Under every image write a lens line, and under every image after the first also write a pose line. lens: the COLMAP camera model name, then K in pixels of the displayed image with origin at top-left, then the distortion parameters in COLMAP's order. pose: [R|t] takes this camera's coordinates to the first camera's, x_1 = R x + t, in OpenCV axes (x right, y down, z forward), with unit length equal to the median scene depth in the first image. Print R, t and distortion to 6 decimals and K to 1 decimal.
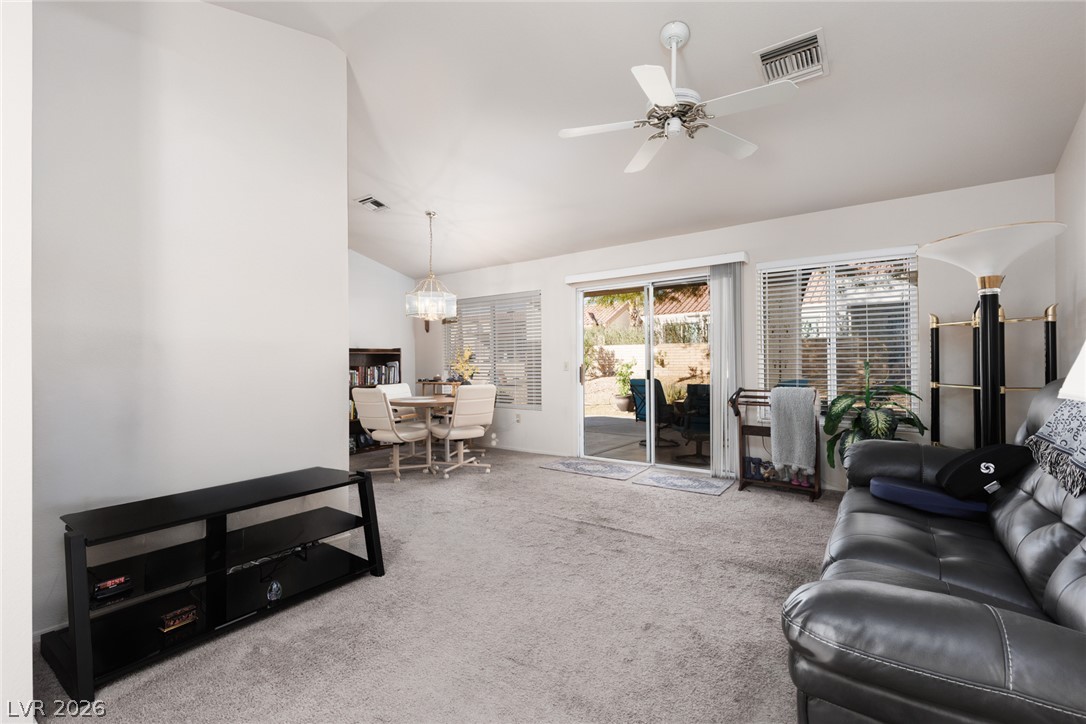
lens RADIAL K [[483.0, 0, 547.8], [0, 483.0, 359.9], [0, 0, 1]] dist [0.001703, 0.000719]
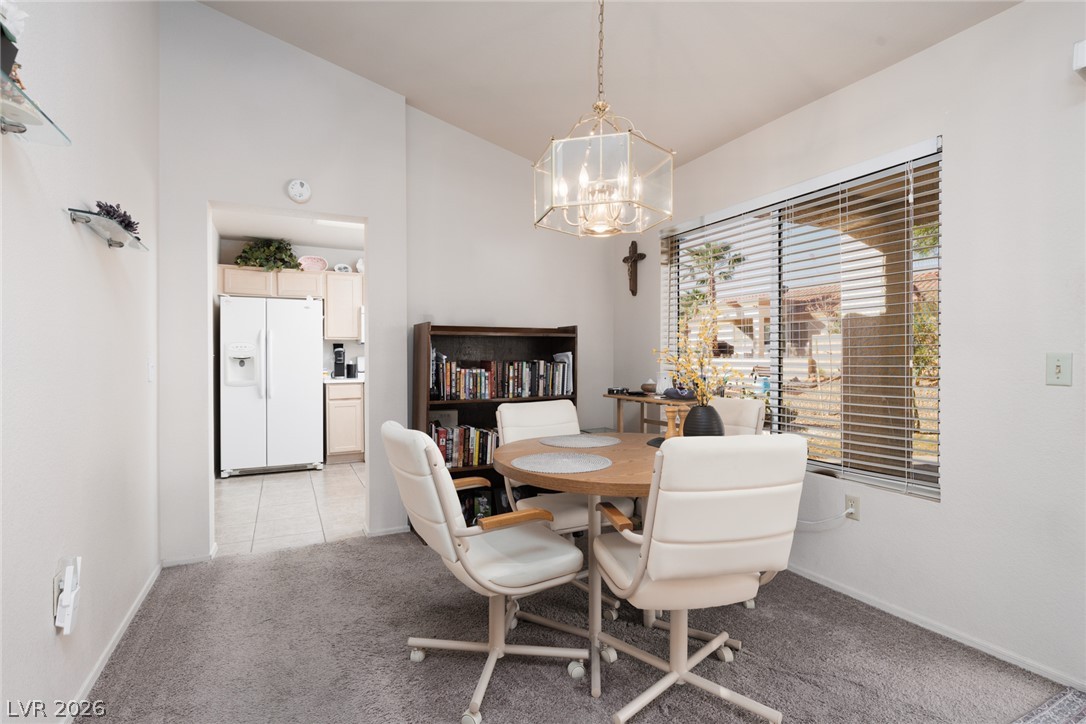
lens RADIAL K [[559.5, 0, 543.0], [0, 559.5, 362.0], [0, 0, 1]] dist [0.041008, 0.000116]
pose [[0.888322, 0.014966, -0.458978, -0.114790], [-0.007825, 0.999817, 0.017457, 0.005733], [0.459155, -0.011916, 0.888276, 0.793094]]
